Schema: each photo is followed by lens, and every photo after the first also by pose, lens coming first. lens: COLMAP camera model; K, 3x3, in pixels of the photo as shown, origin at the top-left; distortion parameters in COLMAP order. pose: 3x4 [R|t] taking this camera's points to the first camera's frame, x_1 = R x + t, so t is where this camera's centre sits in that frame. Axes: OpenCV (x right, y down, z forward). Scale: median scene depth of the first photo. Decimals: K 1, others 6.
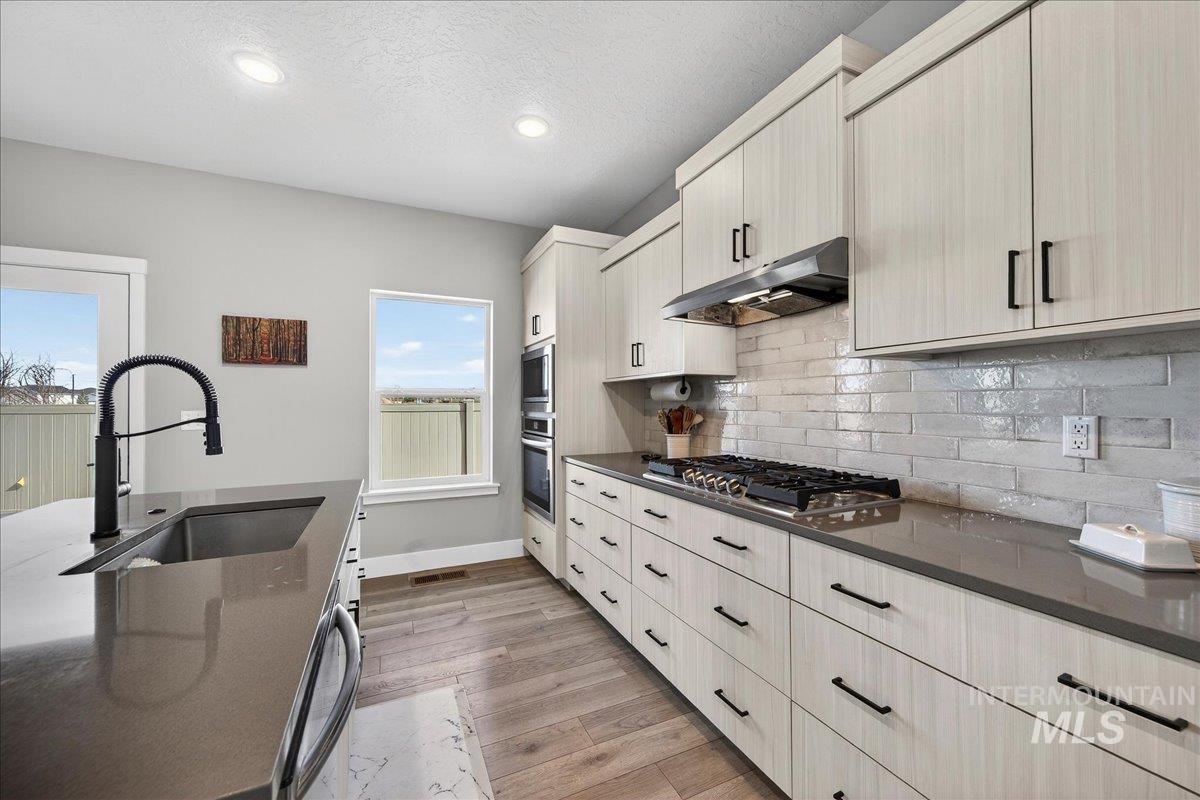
lens RADIAL K [[461.4, 0, 595.2], [0, 461.4, 397.0], [0, 0, 1]] dist [-0.000481, -0.000047]
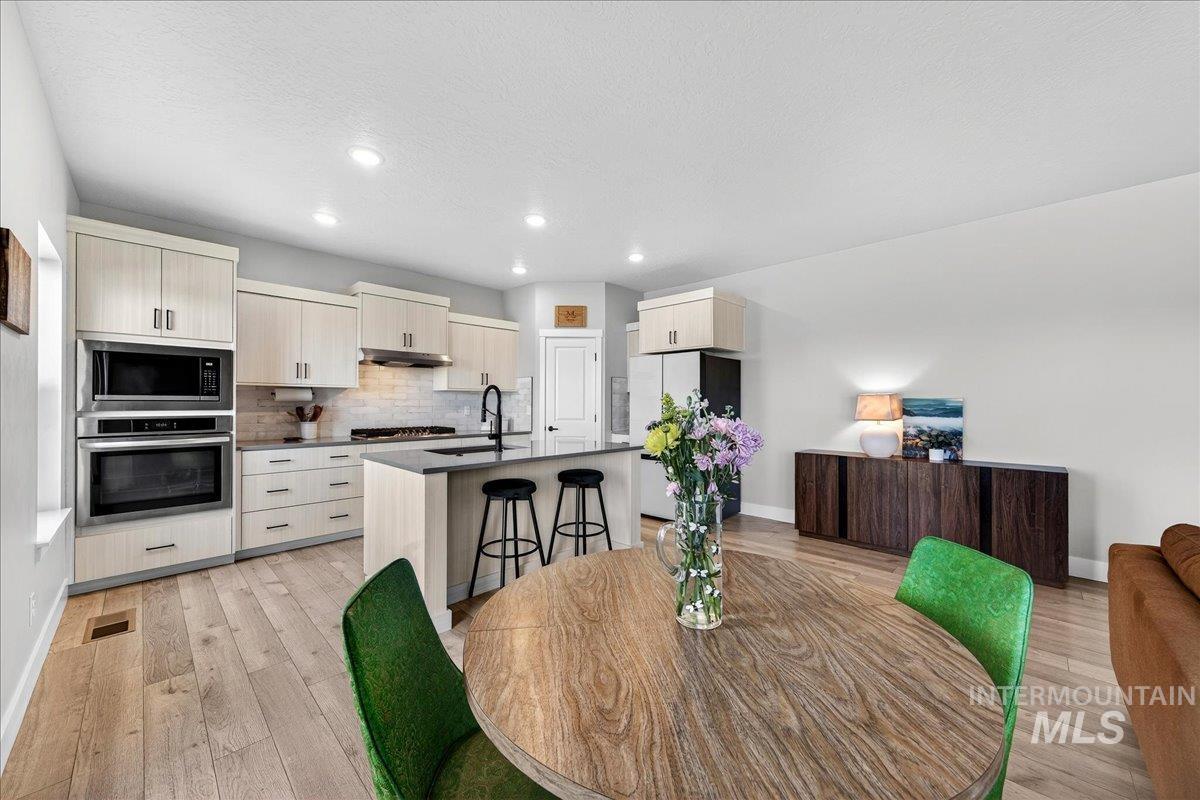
lens RADIAL K [[453.2, 0, 594.6], [0, 453.2, 397.7], [0, 0, 1]] dist [-0.000609, -0.000099]
pose [[-0.355239, 0.011352, 0.934707, -1.513872], [-0.018727, 0.999639, -0.019258, 0.007876], [-0.934588, -0.024346, -0.354898, 0.585645]]
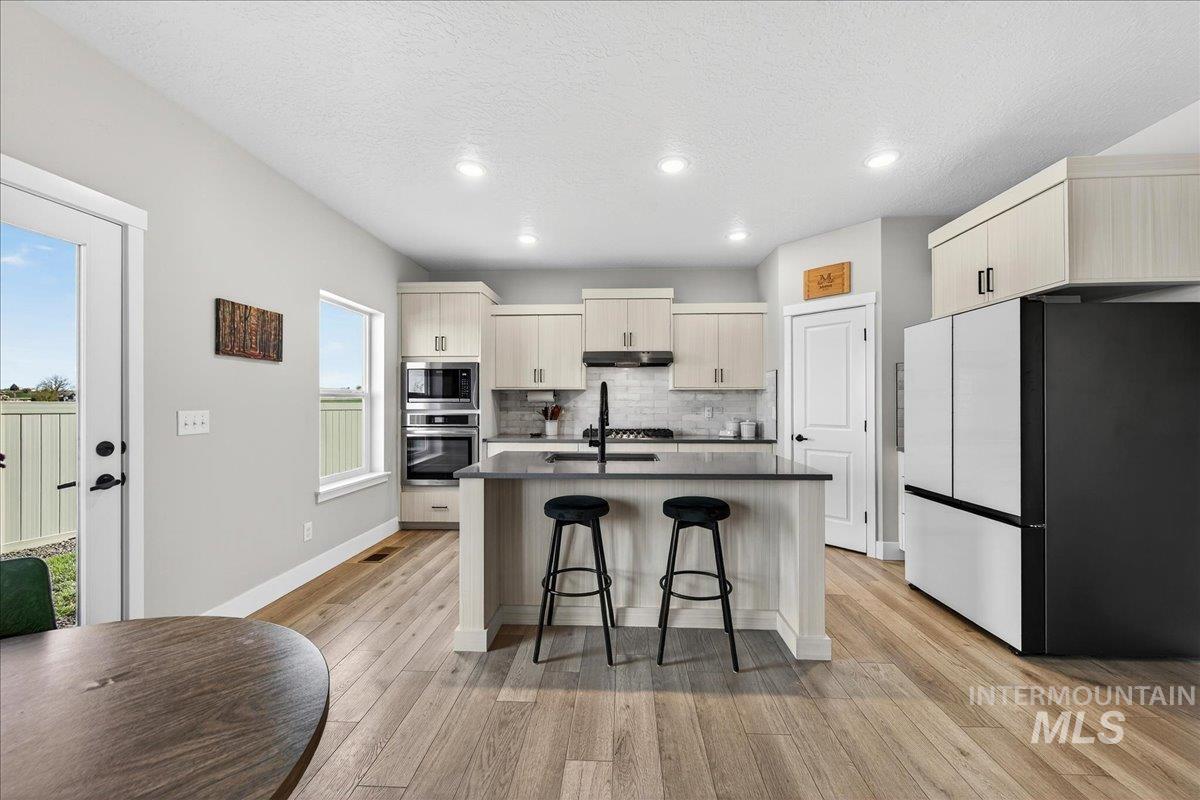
lens RADIAL K [[452.1, 0, 603.4], [0, 452.1, 402.5], [0, 0, 1]] dist [-0.000283, -0.000038]
pose [[0.459301, 0.003761, 0.888272, -1.212808], [-0.017364, 0.999838, 0.004745, -0.002089], [-0.888111, -0.017604, 0.459292, -0.003880]]
